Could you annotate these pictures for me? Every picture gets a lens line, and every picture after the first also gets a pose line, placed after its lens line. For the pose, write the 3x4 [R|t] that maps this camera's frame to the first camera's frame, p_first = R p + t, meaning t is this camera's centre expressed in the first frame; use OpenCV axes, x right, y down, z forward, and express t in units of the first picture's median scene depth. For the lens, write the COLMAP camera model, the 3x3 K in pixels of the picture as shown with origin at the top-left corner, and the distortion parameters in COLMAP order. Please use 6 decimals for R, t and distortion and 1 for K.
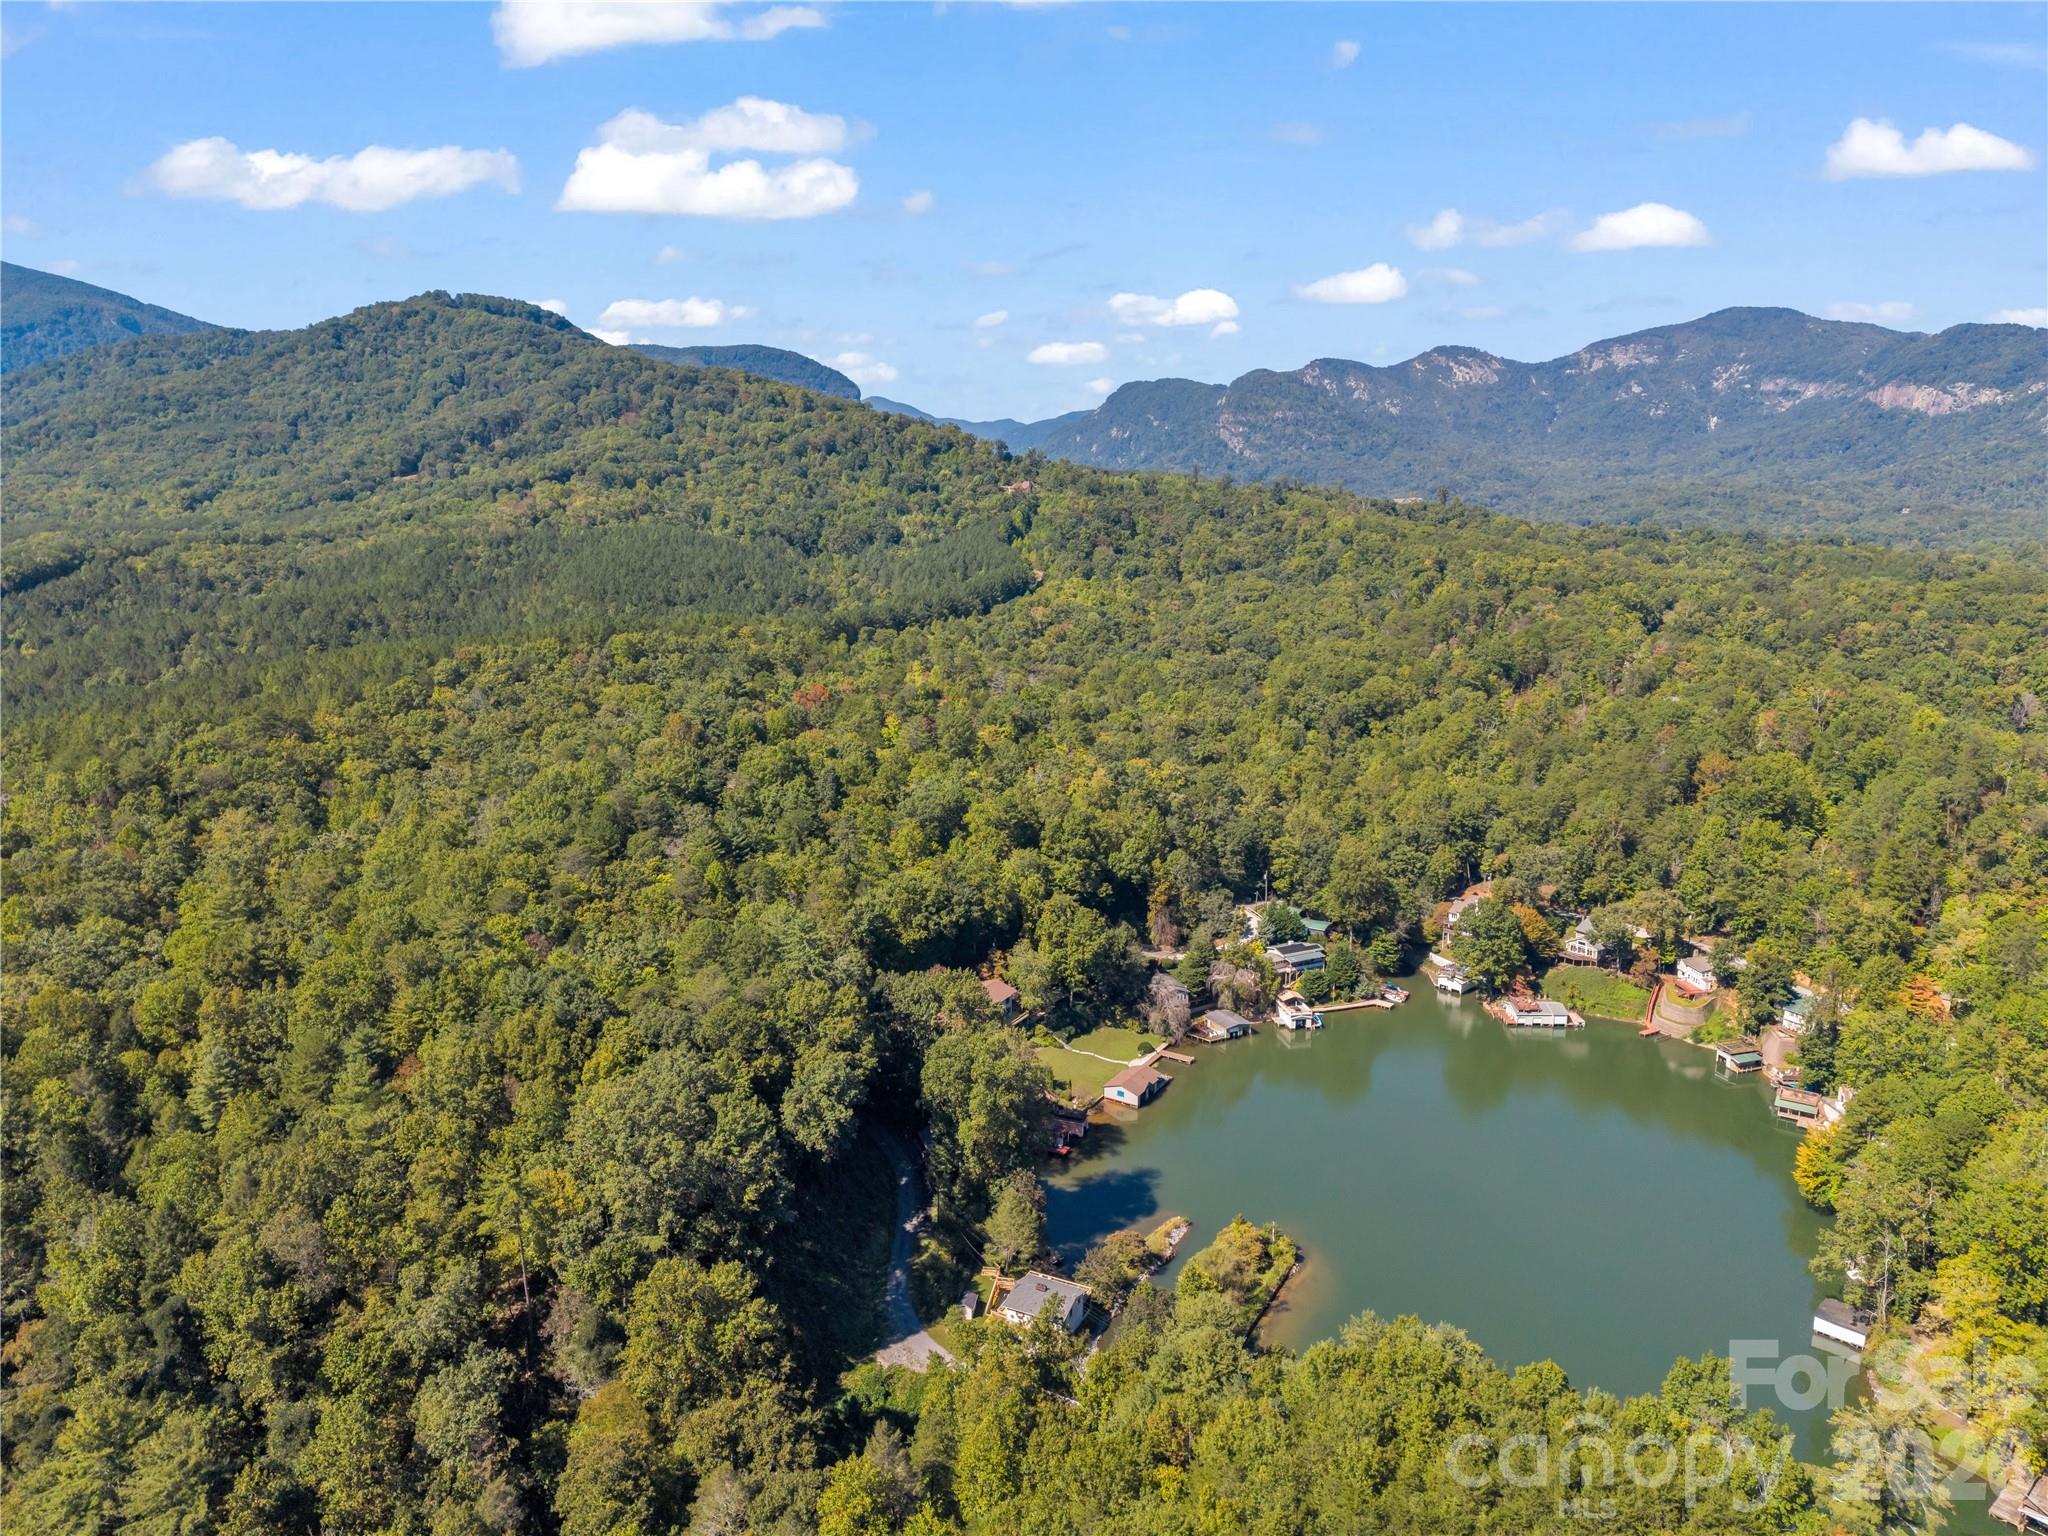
lens RADIAL K [[1401.5, 0, 1060.8], [0, 1401.5, 769.8], [0, 0, 1]] dist [0.049857, -0.061714]
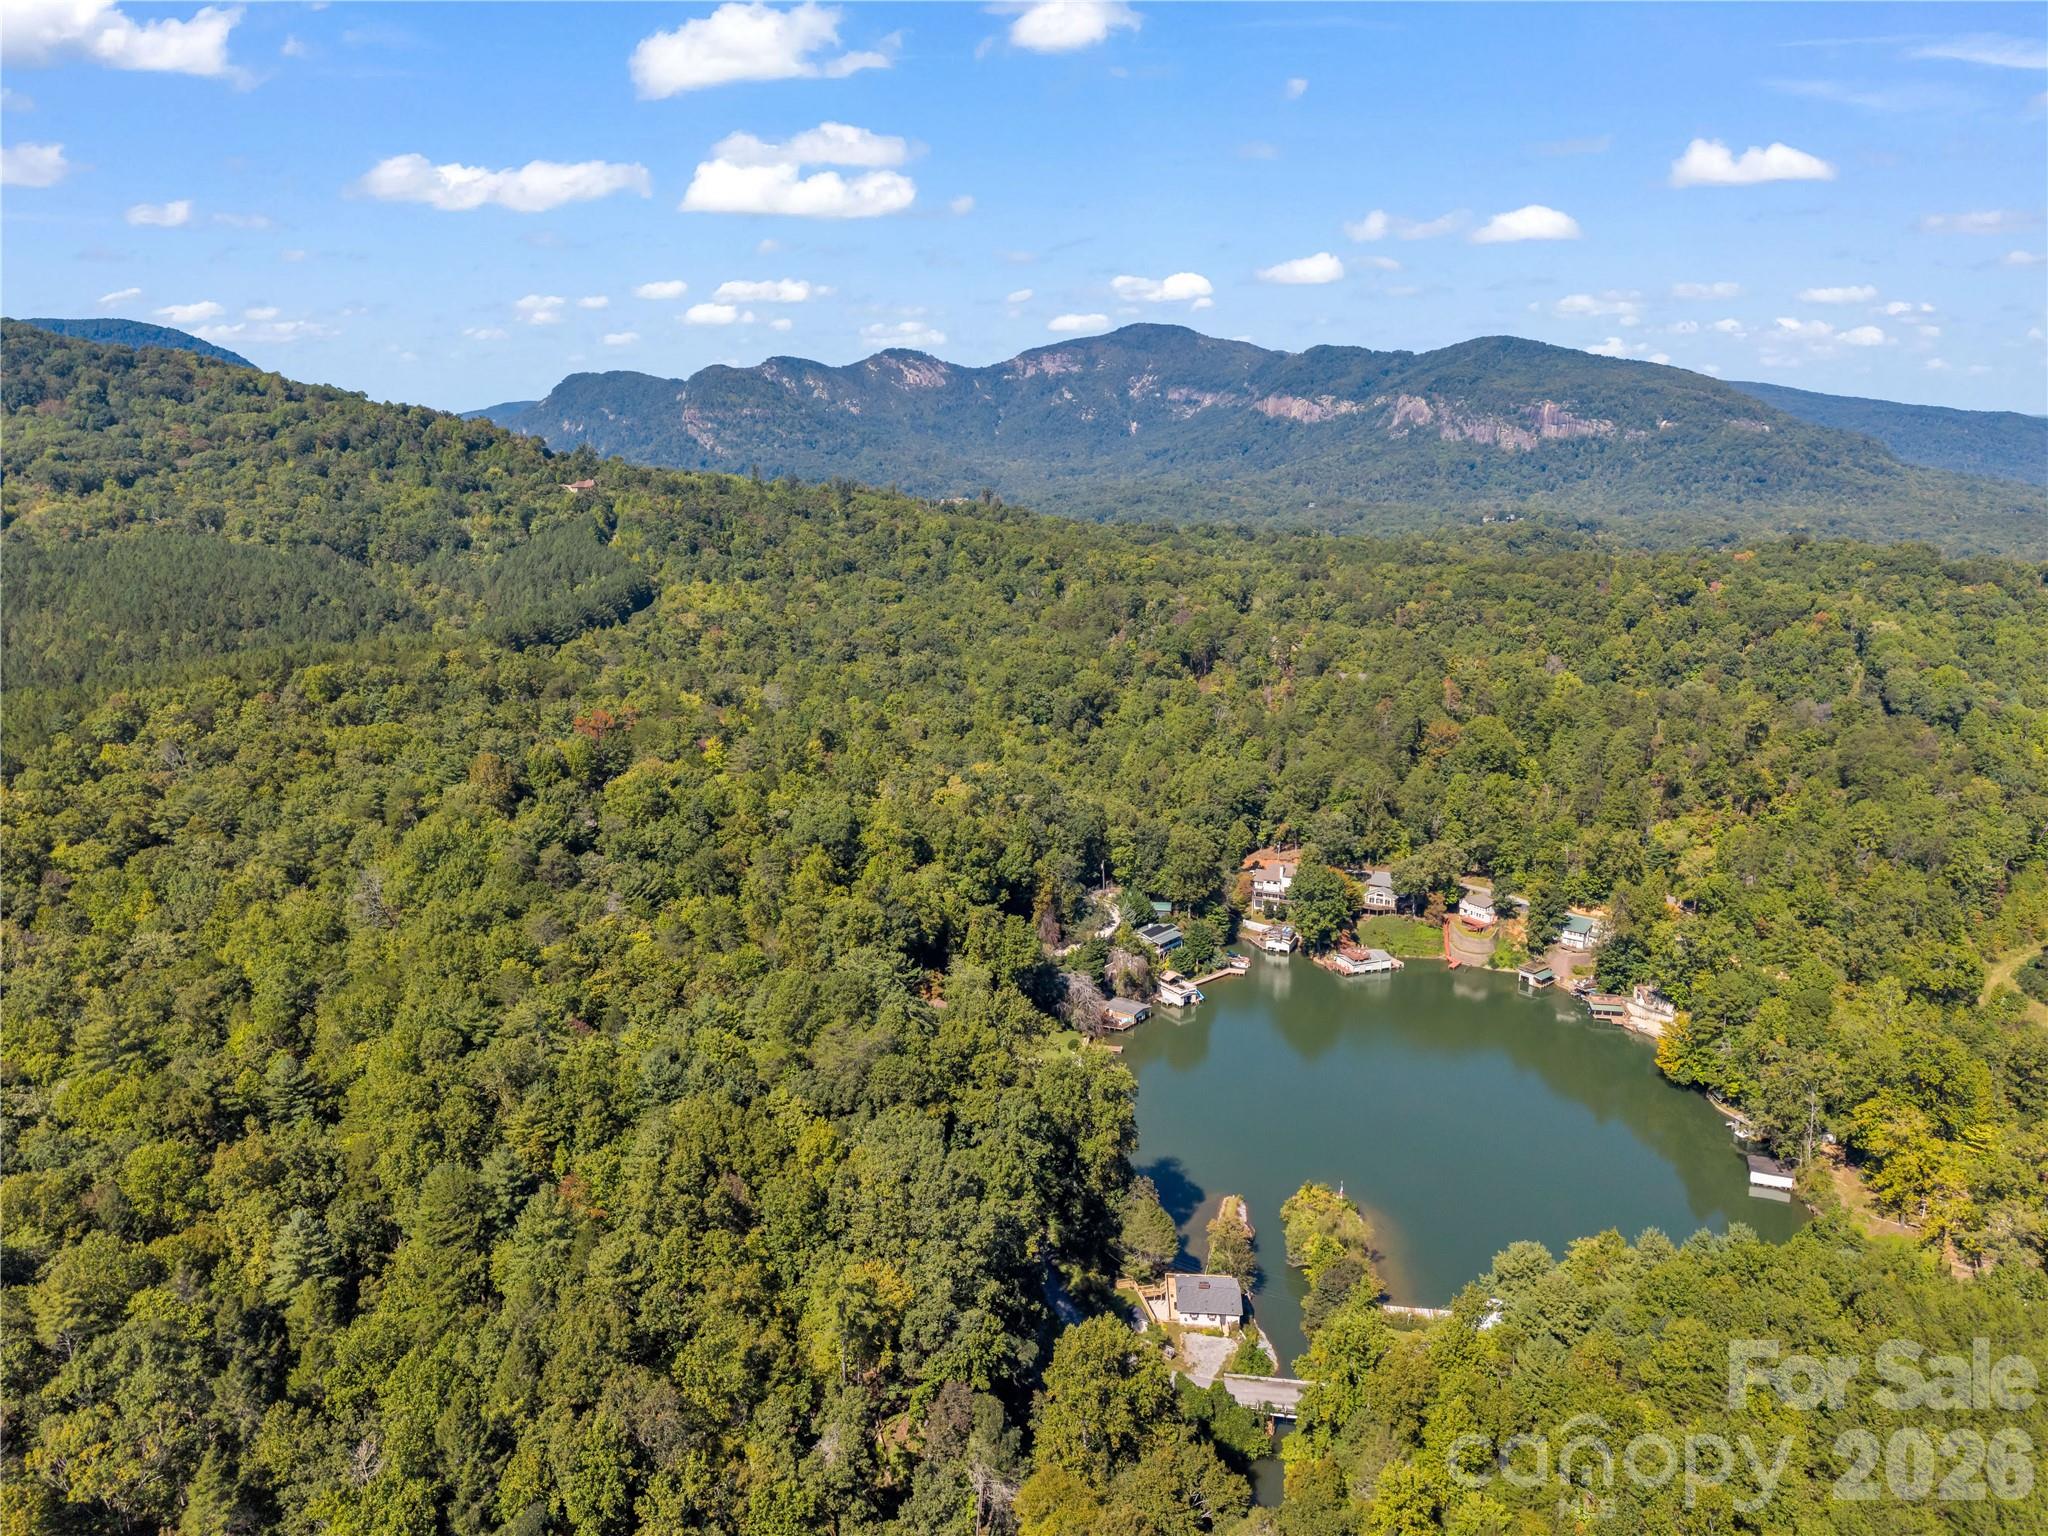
lens RADIAL K [[1385.9, 0, 1031.9], [0, 1385.9, 763.8], [0, 0, 1]] dist [0.072922, -0.109034]
pose [[0.923637, -0.079111, 0.375014, -0.190579], [0.078633, 0.996765, 0.016604, -0.014417], [-0.375115, 0.014152, 0.926870, 0.040710]]
